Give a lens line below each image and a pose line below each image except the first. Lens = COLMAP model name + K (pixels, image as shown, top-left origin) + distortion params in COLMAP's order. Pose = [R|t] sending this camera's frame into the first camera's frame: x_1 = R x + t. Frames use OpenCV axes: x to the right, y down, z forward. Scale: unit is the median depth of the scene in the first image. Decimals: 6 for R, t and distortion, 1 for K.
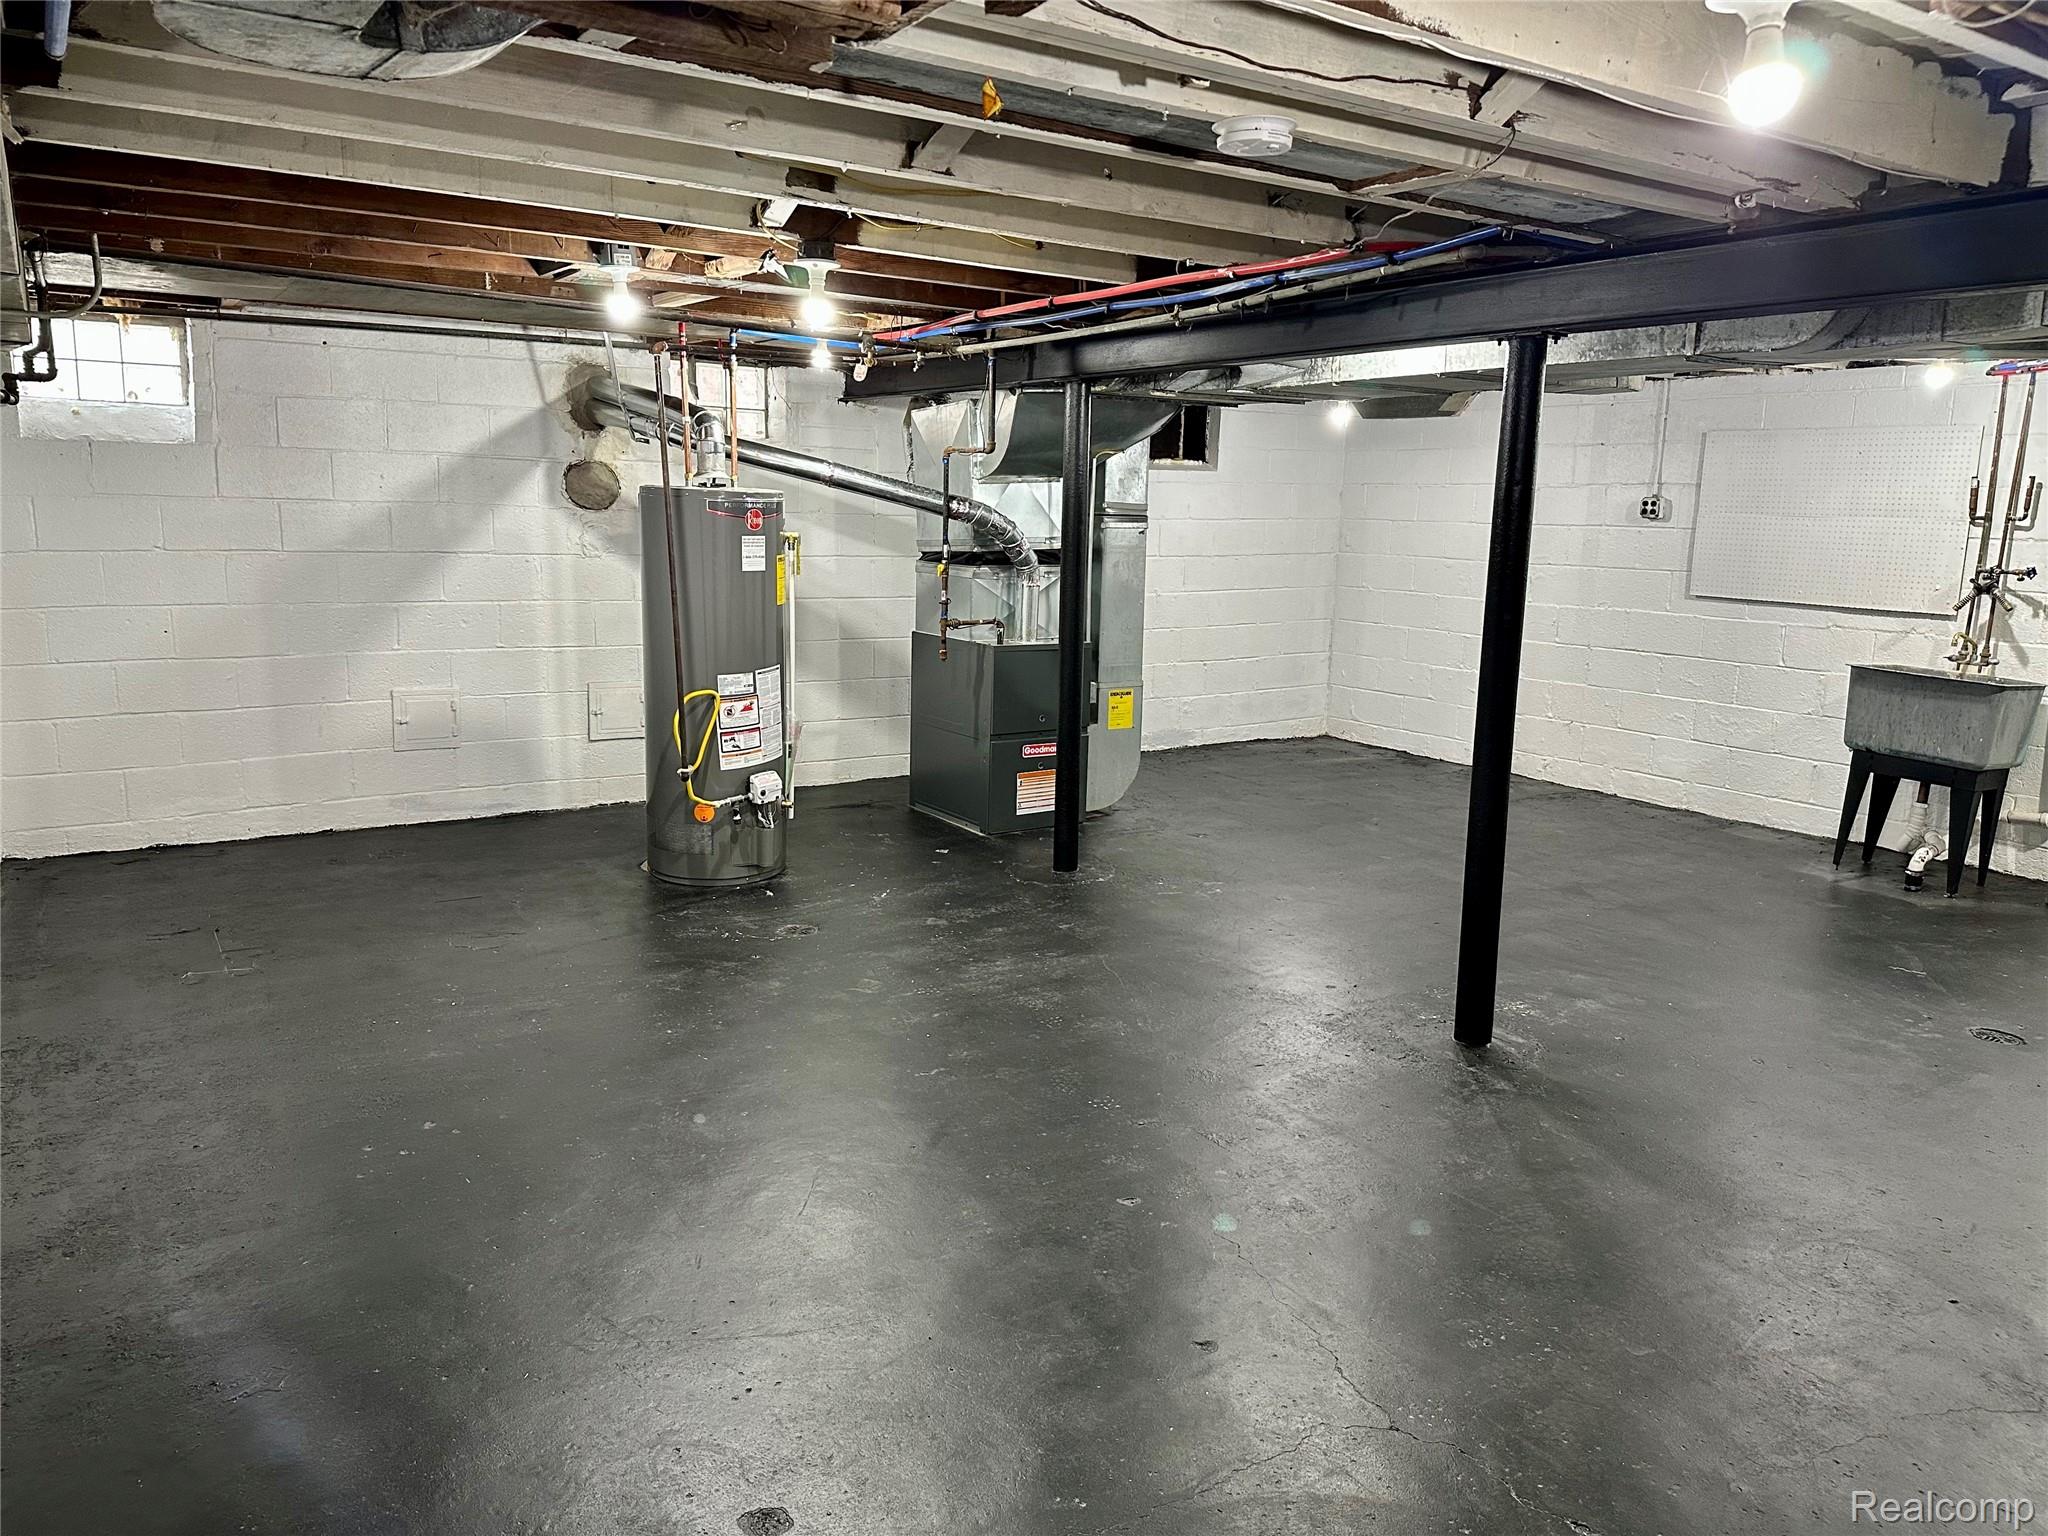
lens RADIAL K [[1397.1, 0, 1024.0], [0, 1397.1, 768.0], [0, 0, 1]] dist [0.000335, -0.080300]
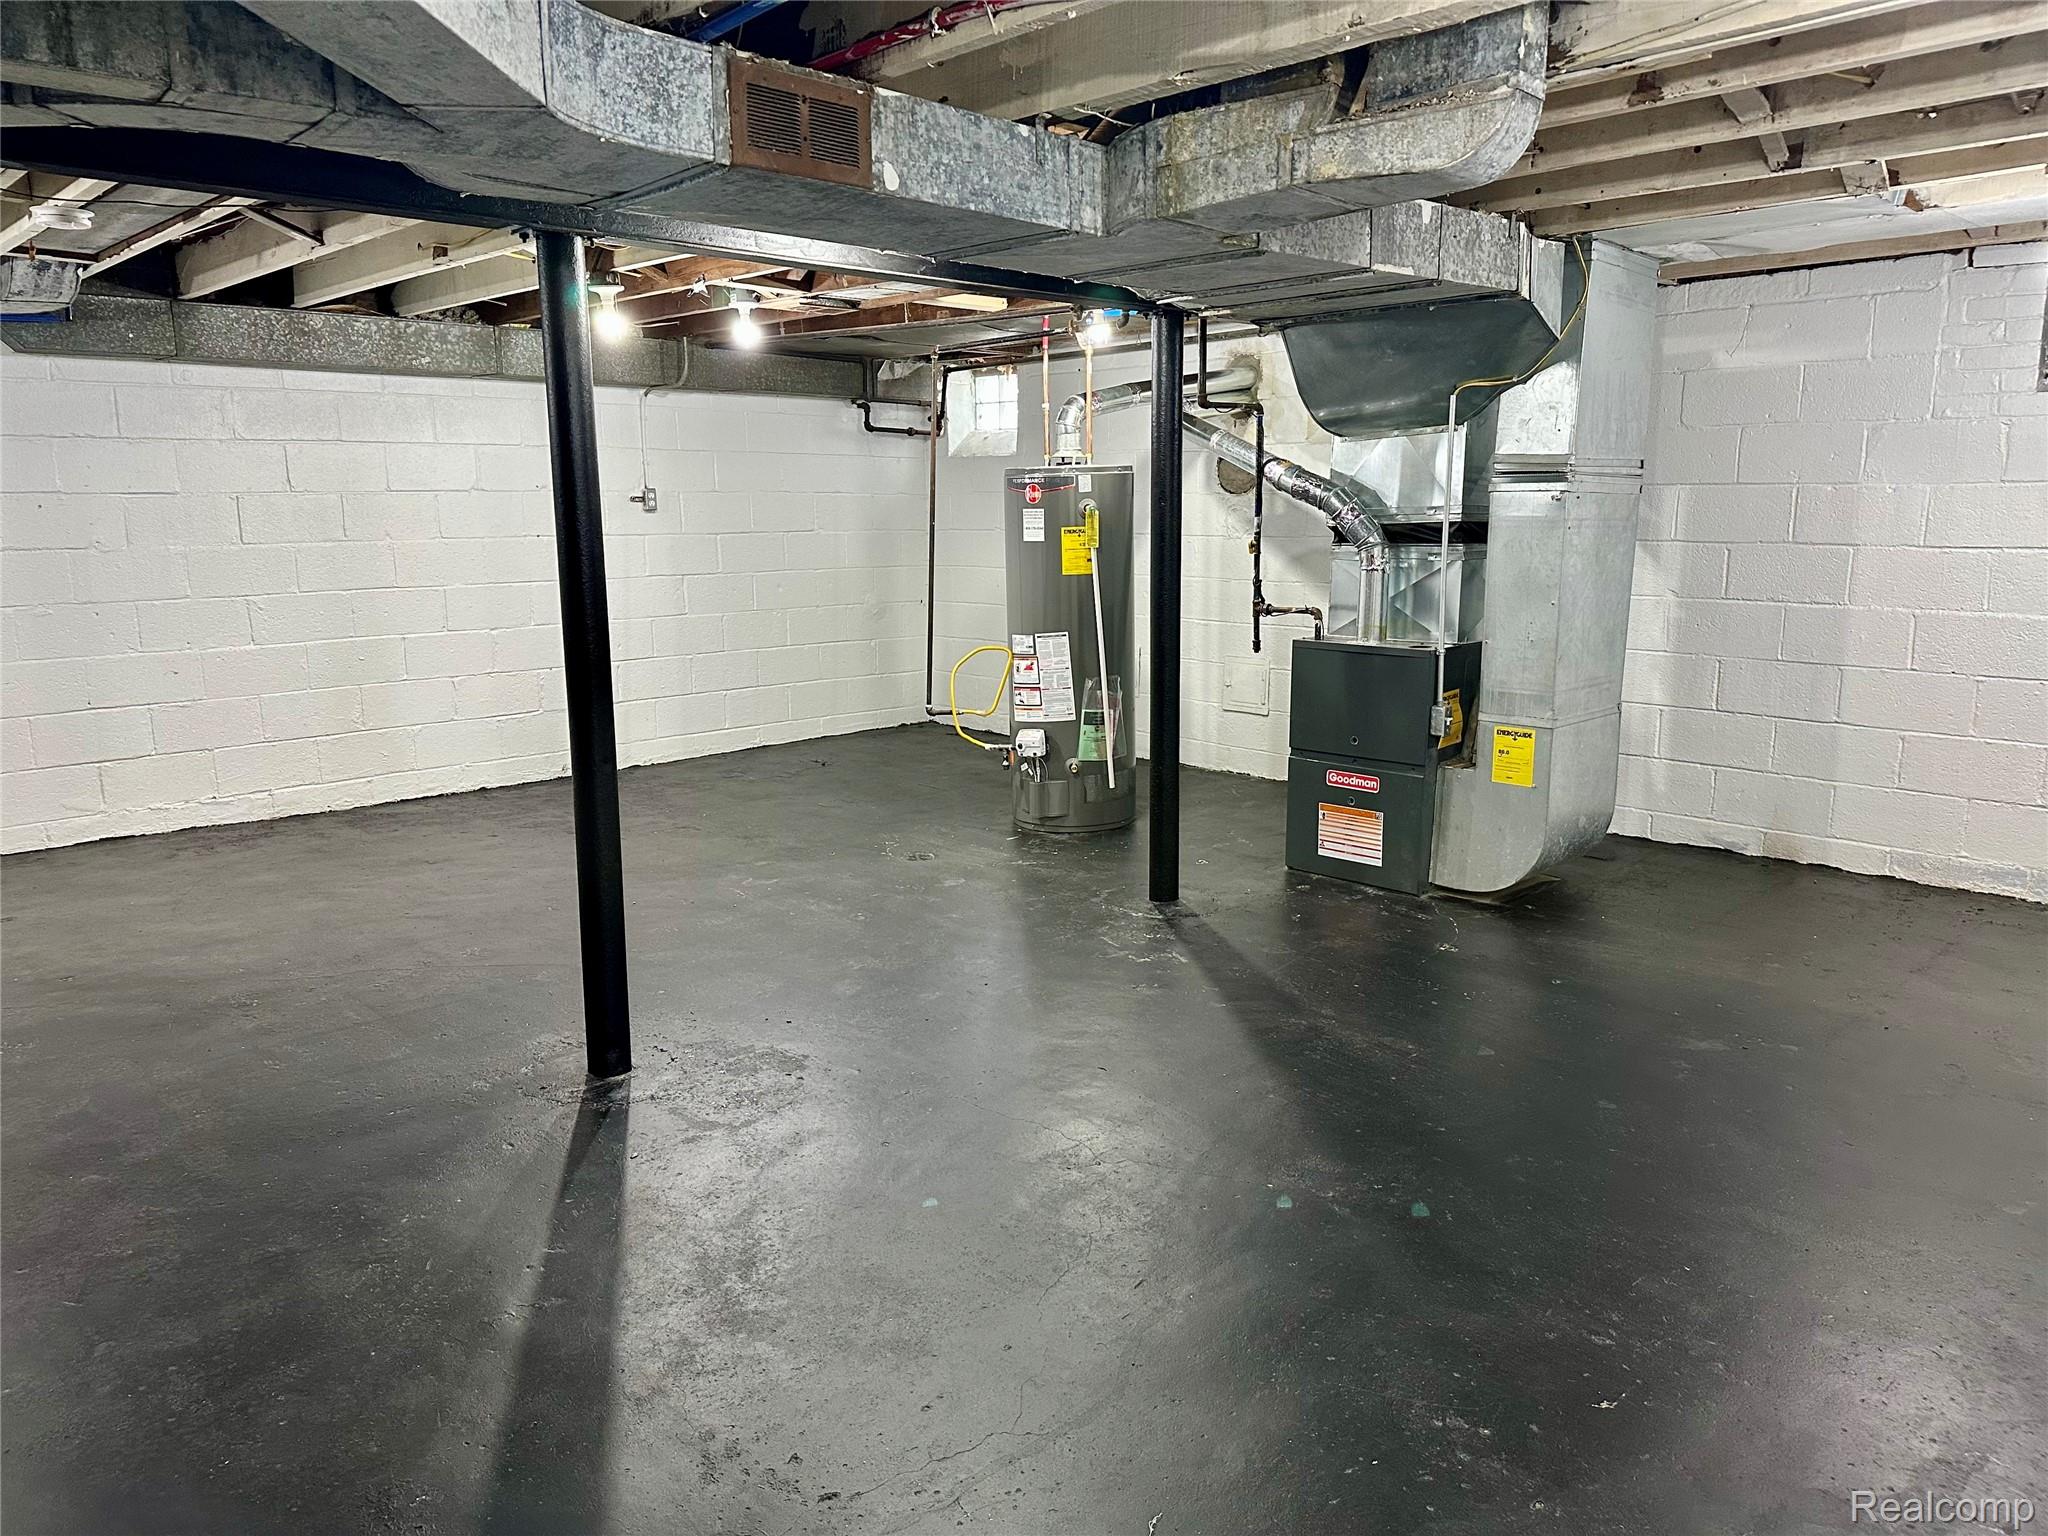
lens RADIAL K [[1426.5, 0, 1010.0], [0, 1426.5, 749.9], [0, 0, 1]] dist [-0.000183, -0.004273]
pose [[0.159537, 0.137470, -0.977574, 0.762767], [-0.172676, 0.978876, 0.109473, -0.084529], [0.971973, 0.151338, 0.179904, 0.678213]]
